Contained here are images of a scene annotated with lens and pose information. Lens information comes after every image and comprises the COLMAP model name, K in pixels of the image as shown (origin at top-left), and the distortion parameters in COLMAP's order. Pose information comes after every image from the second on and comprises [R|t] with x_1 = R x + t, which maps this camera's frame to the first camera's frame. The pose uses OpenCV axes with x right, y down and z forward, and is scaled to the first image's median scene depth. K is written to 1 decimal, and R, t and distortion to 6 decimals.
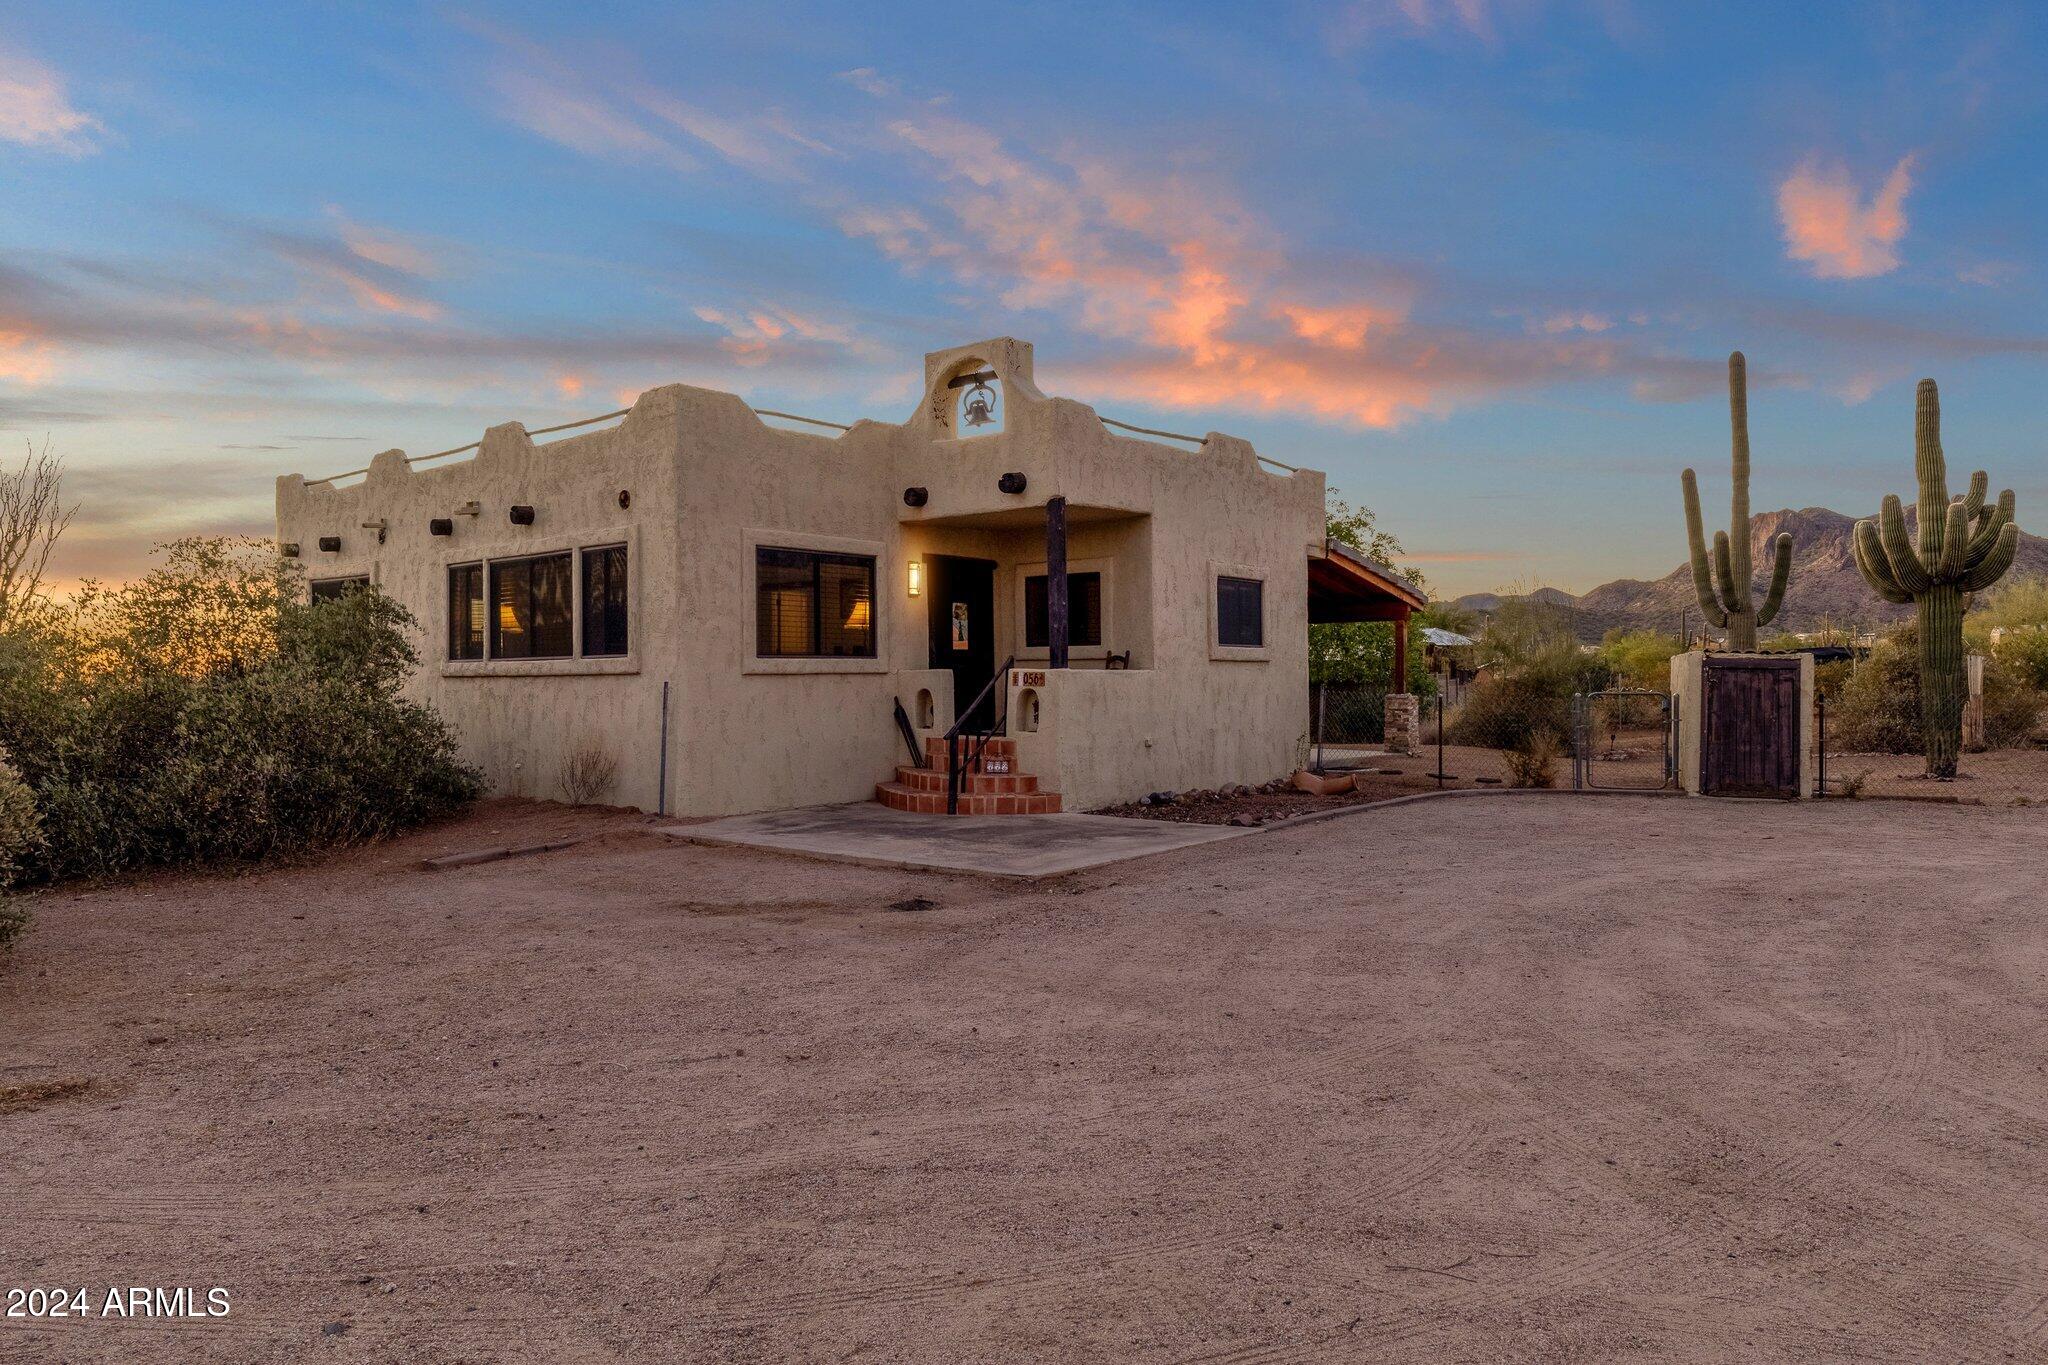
lens RADIAL K [[1306.4, 0, 1113.2], [0, 1306.4, 684.4], [0, 0, 1]] dist [-0.000894, -0.000010]
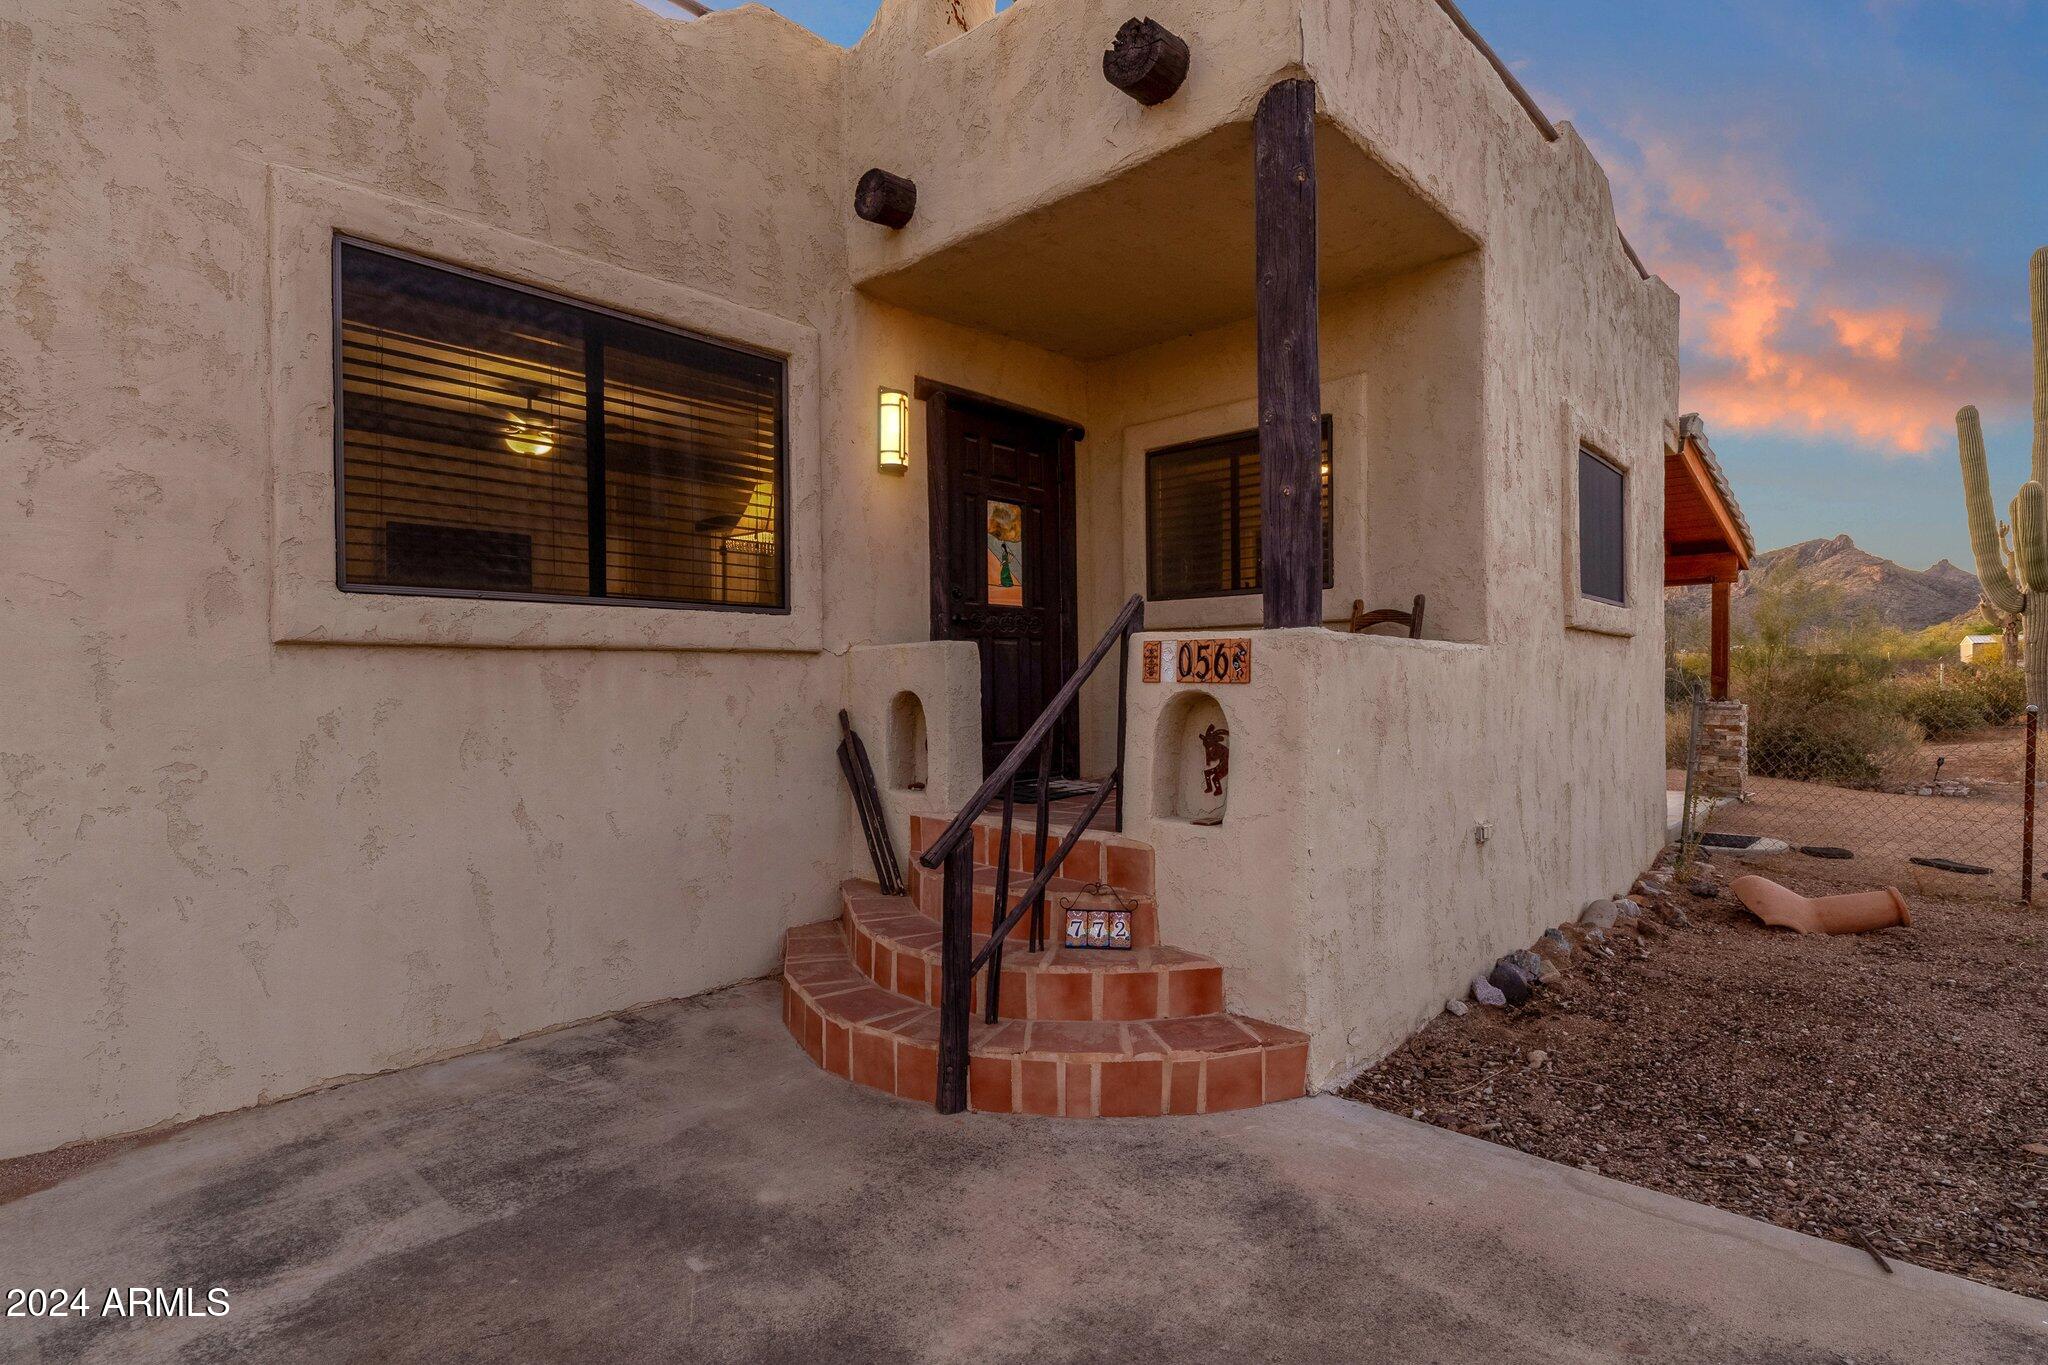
lens RADIAL K [[1026.4, 0, 1024.0], [0, 1026.4, 682.5], [0, 0, 1]] dist [0.027450, -0.000203]
pose [[0.991892, 0.001657, -0.127071, -0.070080], [-0.002294, 0.999986, -0.004869, 0.002235], [0.127061, 0.005121, 0.991882, 0.698172]]
